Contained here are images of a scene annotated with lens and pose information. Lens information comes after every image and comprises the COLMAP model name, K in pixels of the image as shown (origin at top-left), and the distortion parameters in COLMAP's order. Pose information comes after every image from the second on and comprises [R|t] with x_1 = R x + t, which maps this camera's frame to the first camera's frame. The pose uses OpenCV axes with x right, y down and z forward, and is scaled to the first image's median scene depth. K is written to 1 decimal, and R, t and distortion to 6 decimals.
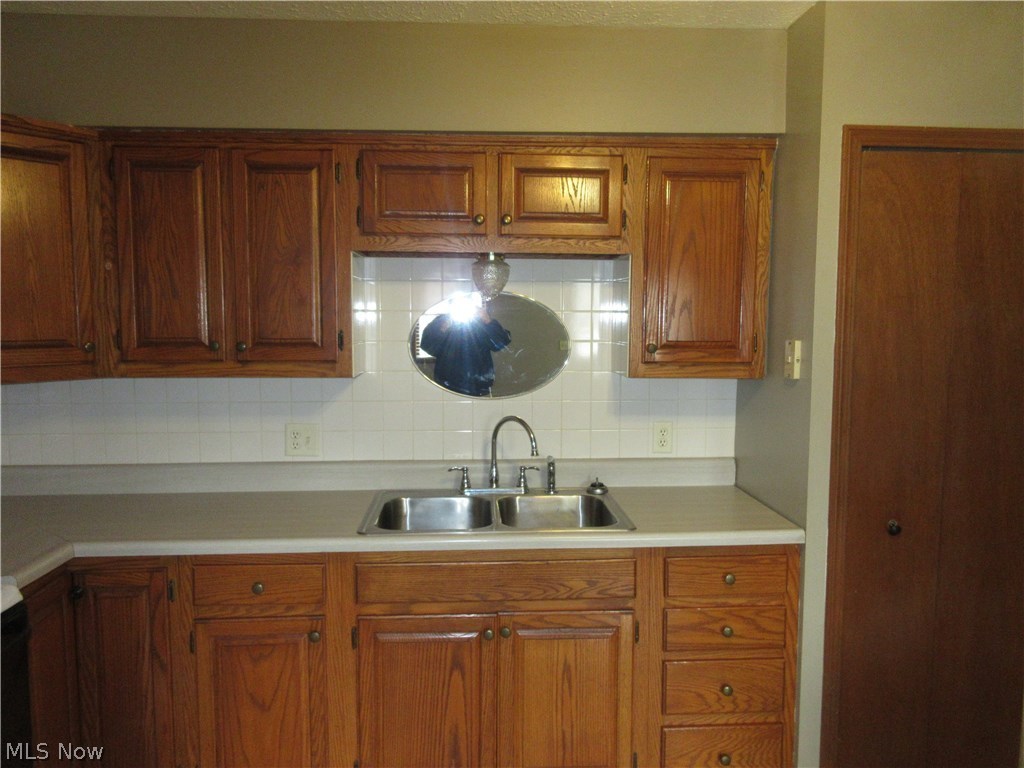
lens RADIAL K [[793.6, 0, 512.0], [0, 793.6, 384.0], [0, 0, 1]] dist [0.006418, 0.007079]
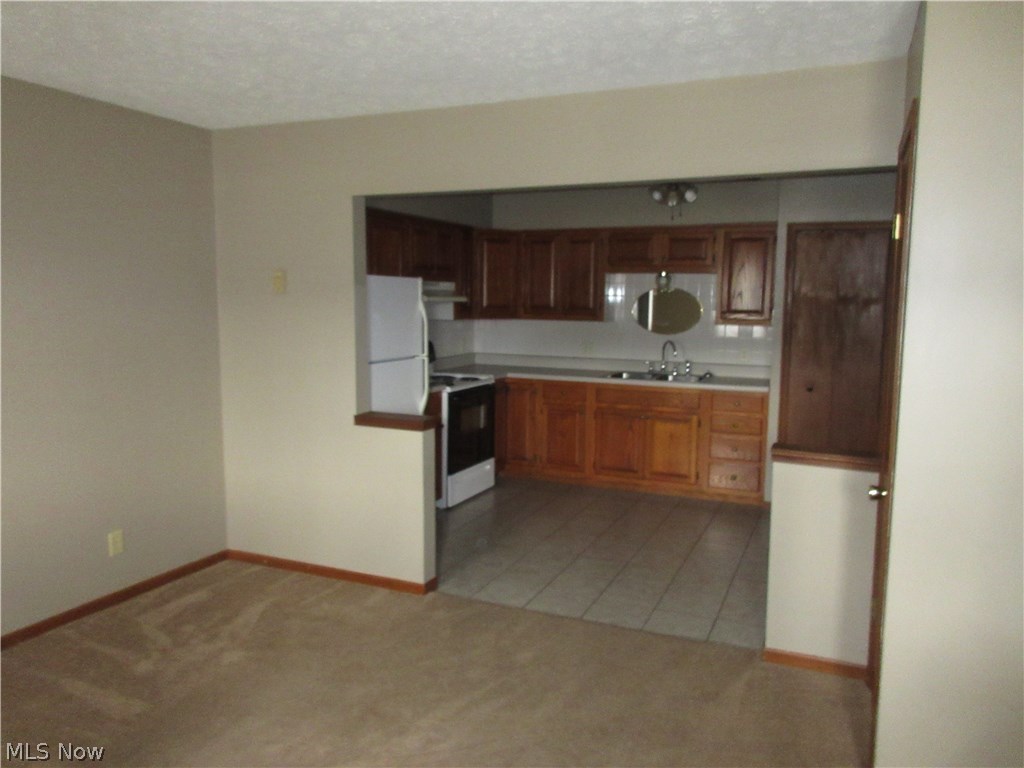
lens RADIAL K [[793.6, 0, 512.0], [0, 793.6, 384.0], [0, 0, 1]] dist [0.006418, 0.007079]
pose [[0.876152, 0.058359, -0.478490, 0.838553], [-0.045772, 0.998231, 0.037938, 0.118429], [0.479857, -0.011337, 0.877273, -1.515916]]
